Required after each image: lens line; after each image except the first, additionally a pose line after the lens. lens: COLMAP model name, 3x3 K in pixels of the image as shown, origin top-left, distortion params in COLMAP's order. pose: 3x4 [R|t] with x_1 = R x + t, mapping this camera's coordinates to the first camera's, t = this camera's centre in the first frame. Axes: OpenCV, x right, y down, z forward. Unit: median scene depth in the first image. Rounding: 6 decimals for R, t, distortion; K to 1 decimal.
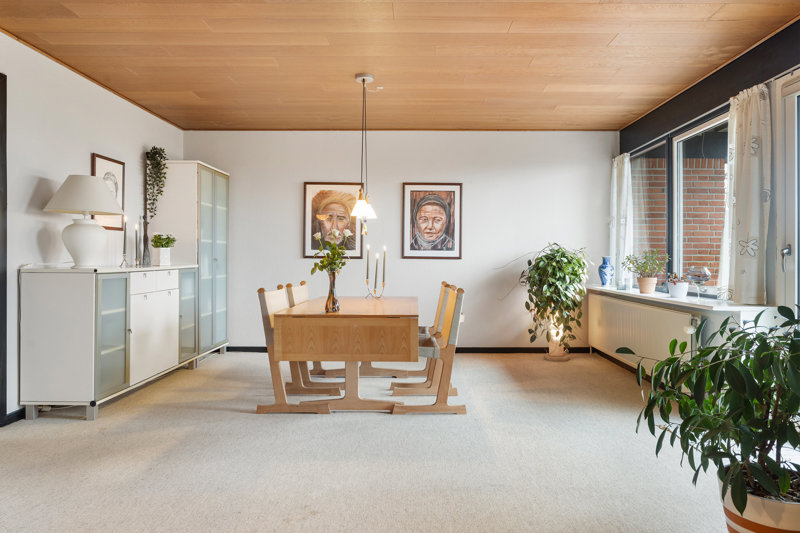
lens RADIAL K [[577.5, 0, 406.1], [0, 577.5, 263.9], [0, 0, 1]] dist [-0.004328, -0.002127]
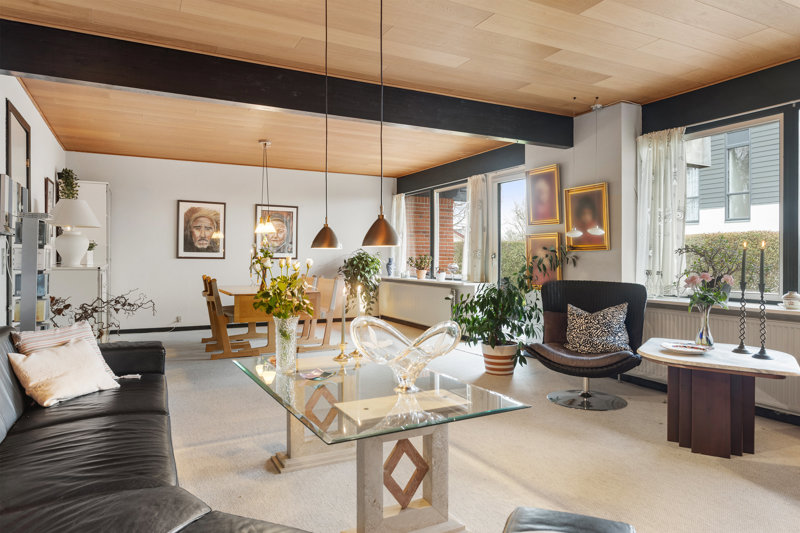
lens RADIAL K [[546.6, 0, 397.4], [0, 546.6, 264.5], [0, 0, 1]] dist [-0.002945, -0.000073]
pose [[0.895568, -0.003631, 0.444910, -0.319665], [0.002037, 0.999990, 0.004060, 0.000074], [-0.444920, -0.002729, 0.895566, -0.371746]]
